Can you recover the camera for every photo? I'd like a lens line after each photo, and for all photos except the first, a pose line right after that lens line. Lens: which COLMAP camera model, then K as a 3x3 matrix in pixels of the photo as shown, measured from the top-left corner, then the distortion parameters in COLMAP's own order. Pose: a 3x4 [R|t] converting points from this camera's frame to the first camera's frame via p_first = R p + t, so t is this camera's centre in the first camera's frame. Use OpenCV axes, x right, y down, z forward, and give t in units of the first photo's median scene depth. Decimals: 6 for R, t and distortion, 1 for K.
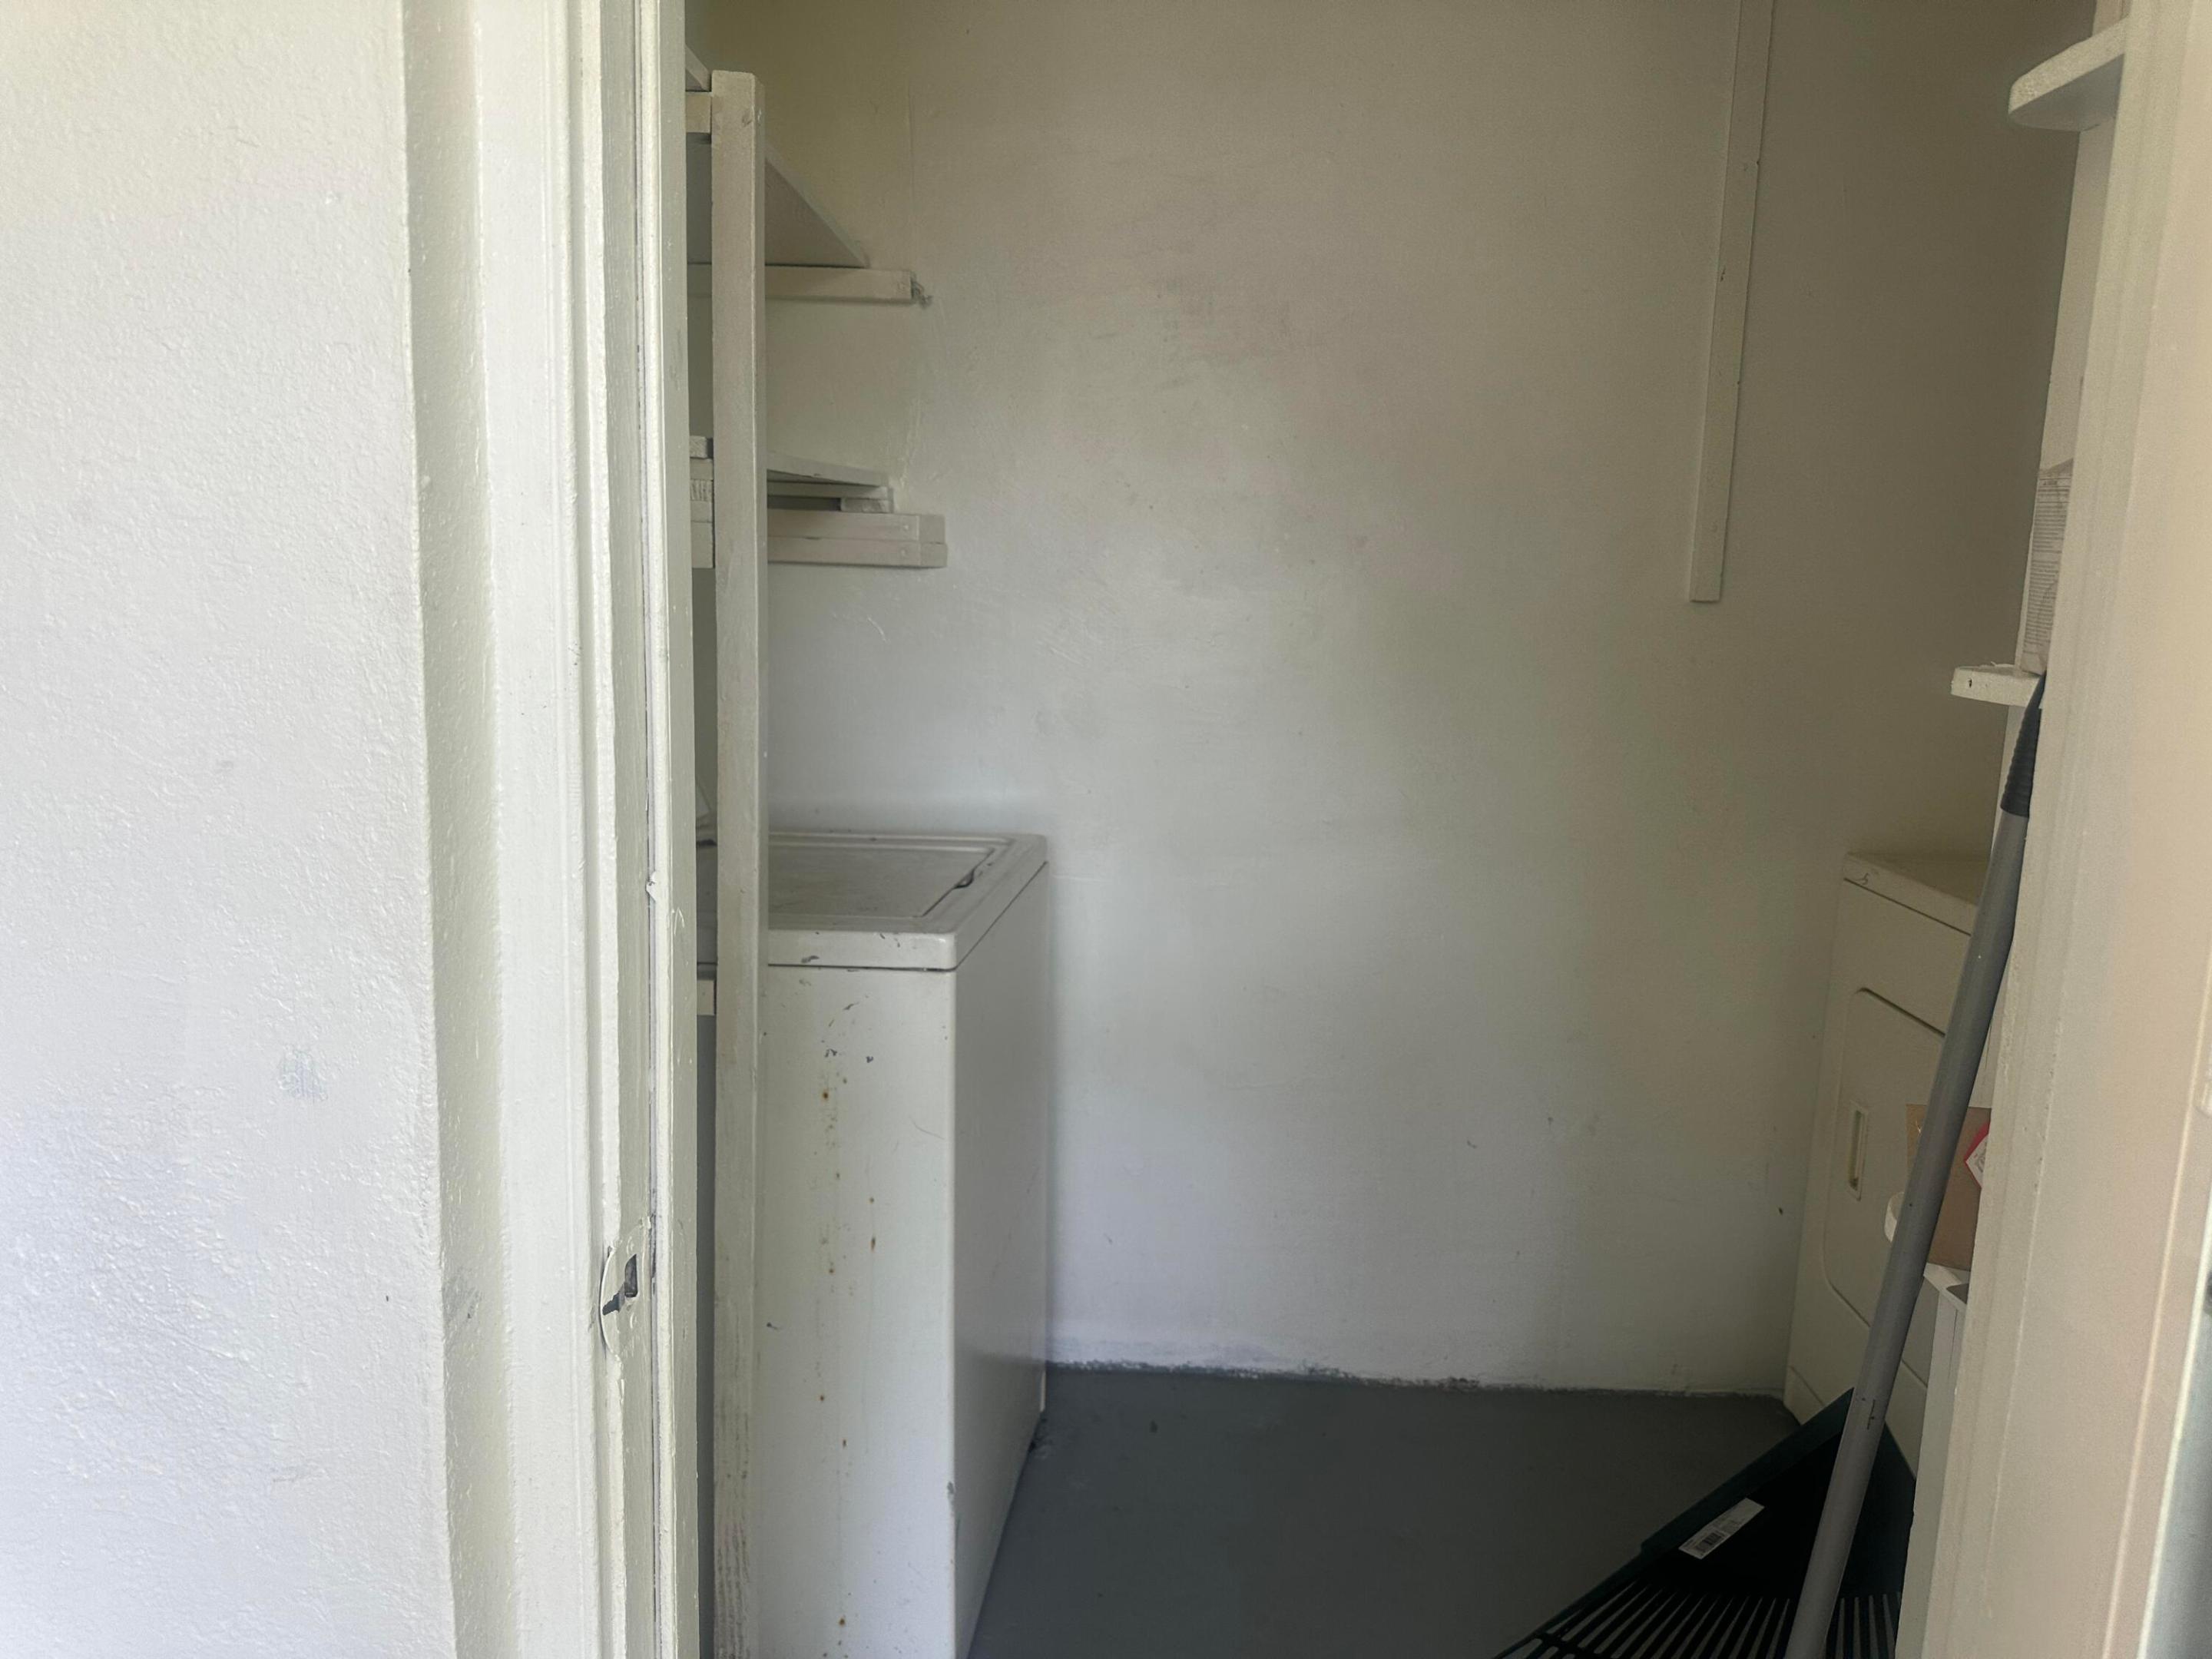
lens RADIAL K [[1545.9, 0, 1129.6], [0, 1545.9, 819.8], [0, 0, 1]] dist [0.082055, -0.152657]
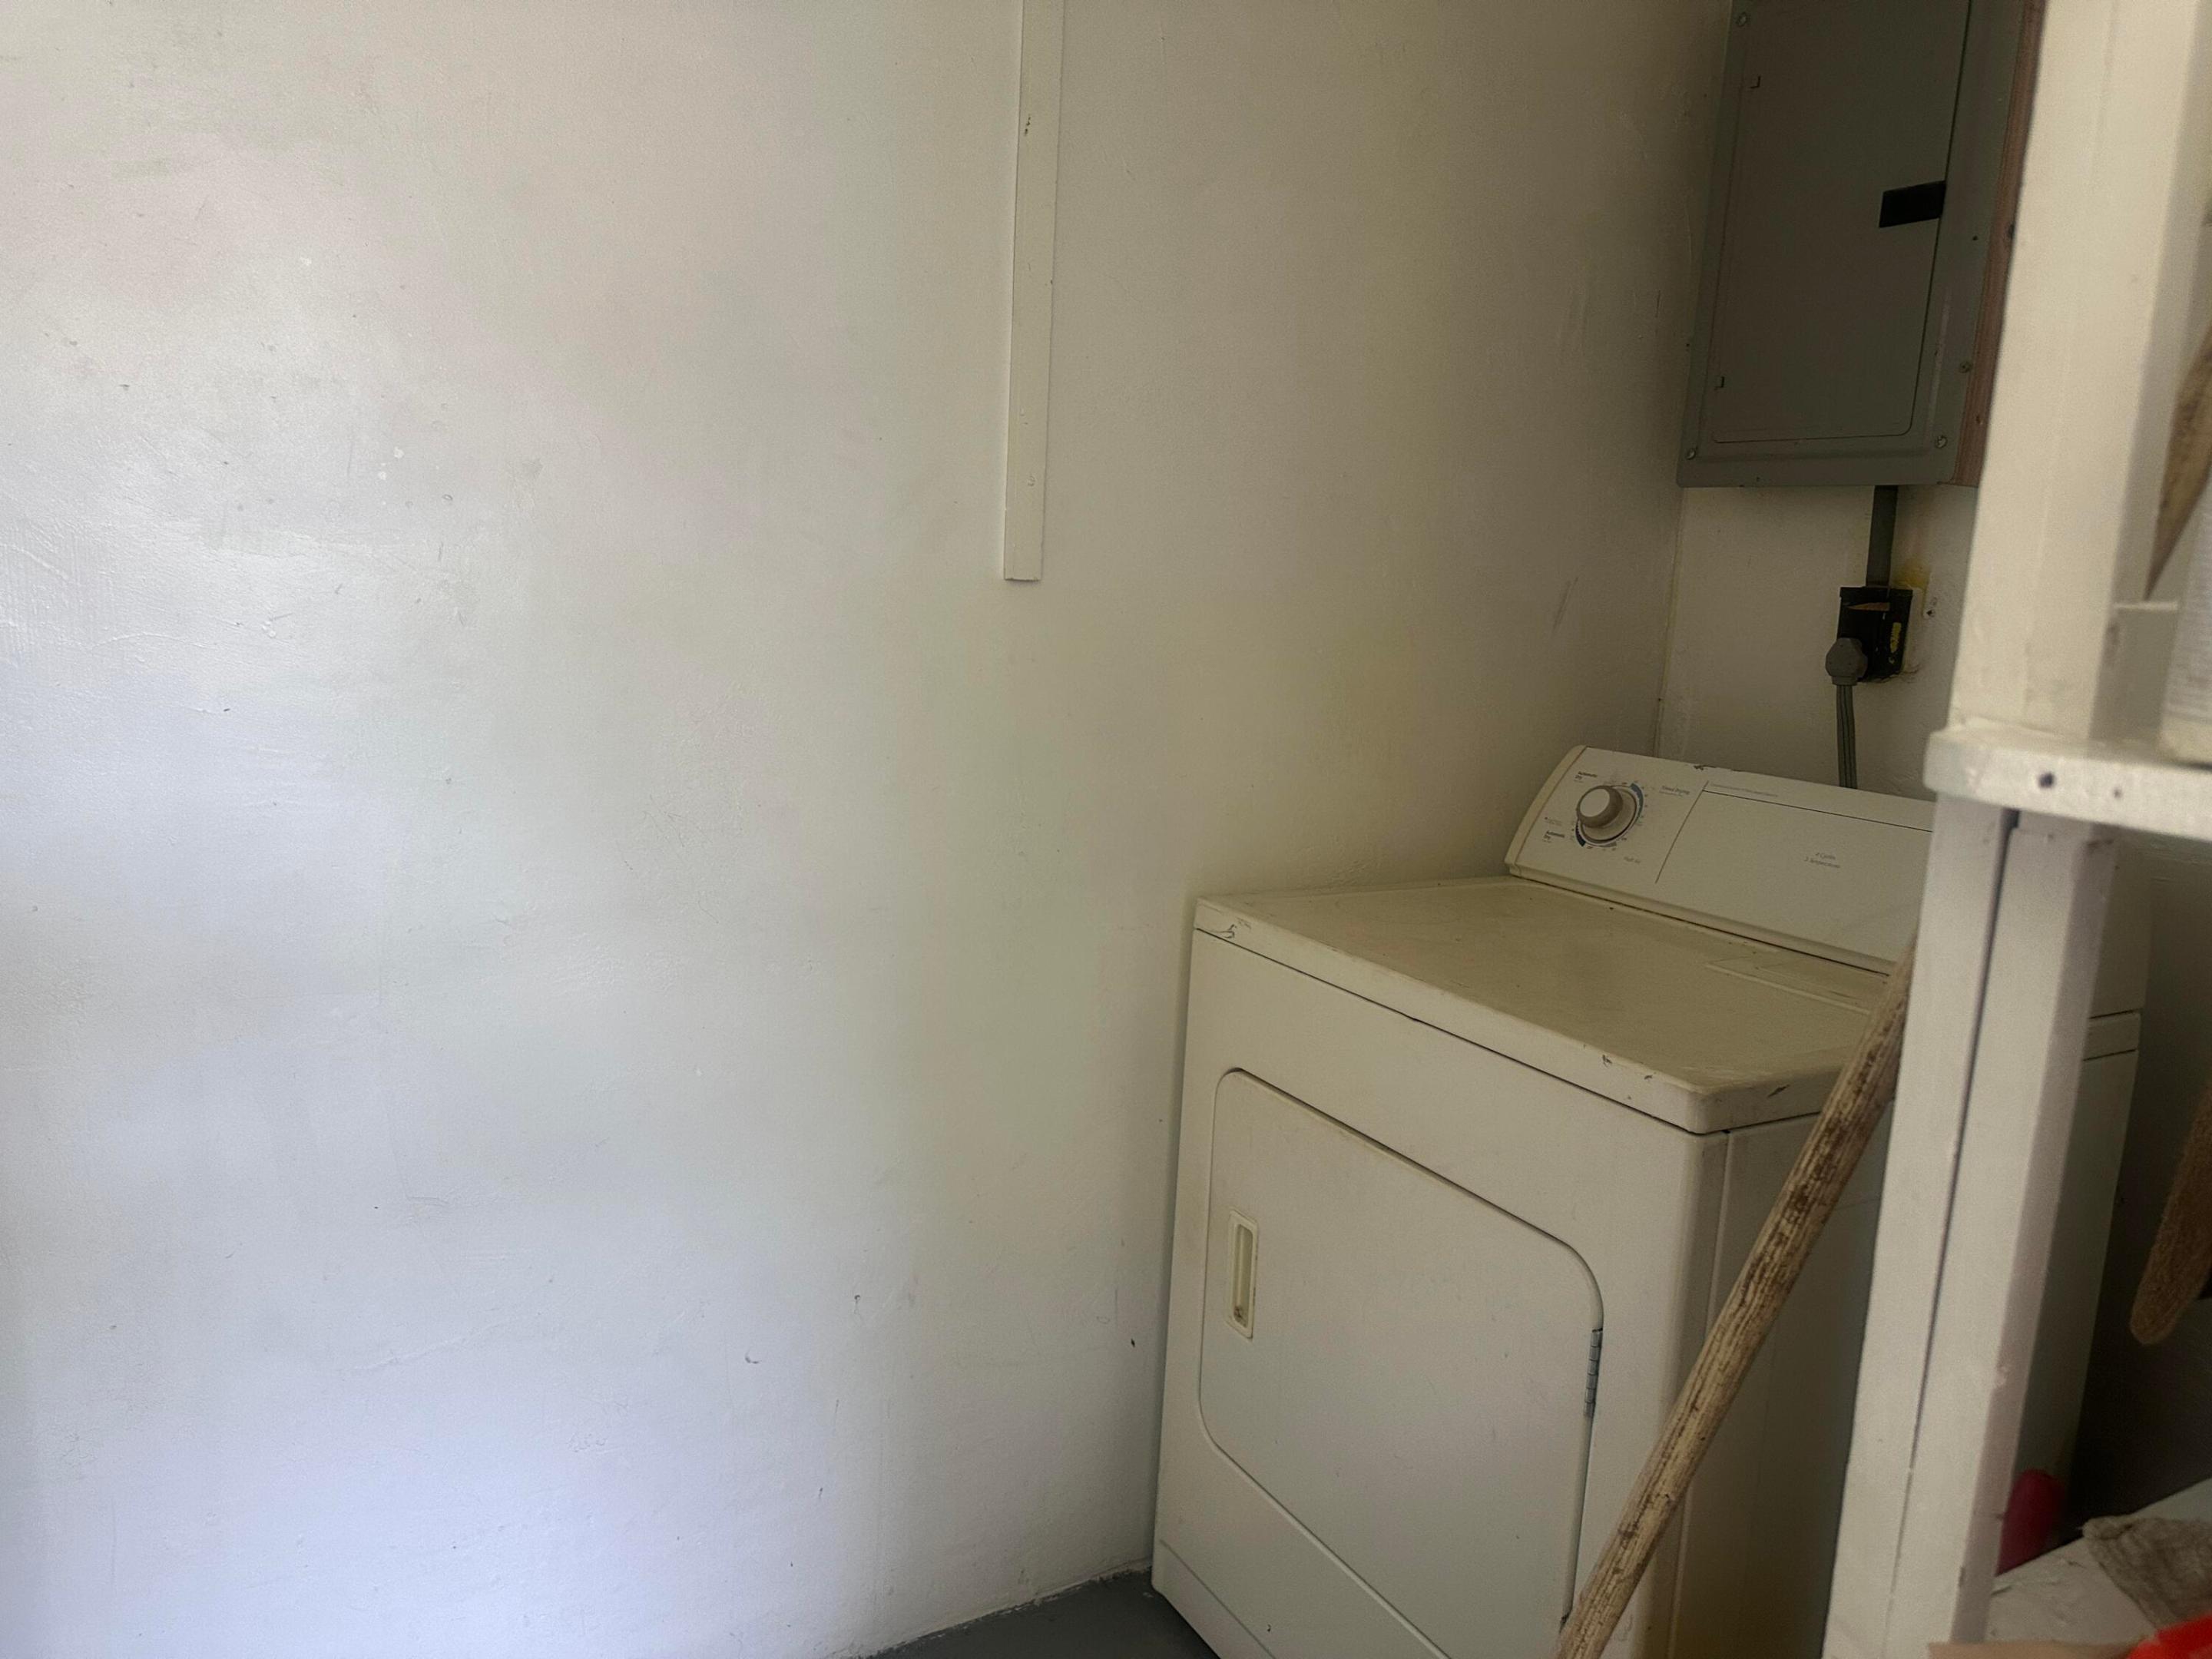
lens RADIAL K [[1412.1, 0, 1109.0], [0, 1412.1, 779.6], [0, 0, 1]] dist [0.019481, -0.002709]
pose [[0.848185, -0.052149, 0.527128, 0.039081], [0.052491, 0.998519, 0.014323, -0.051150], [-0.527094, 0.015521, 0.849665, 0.398646]]
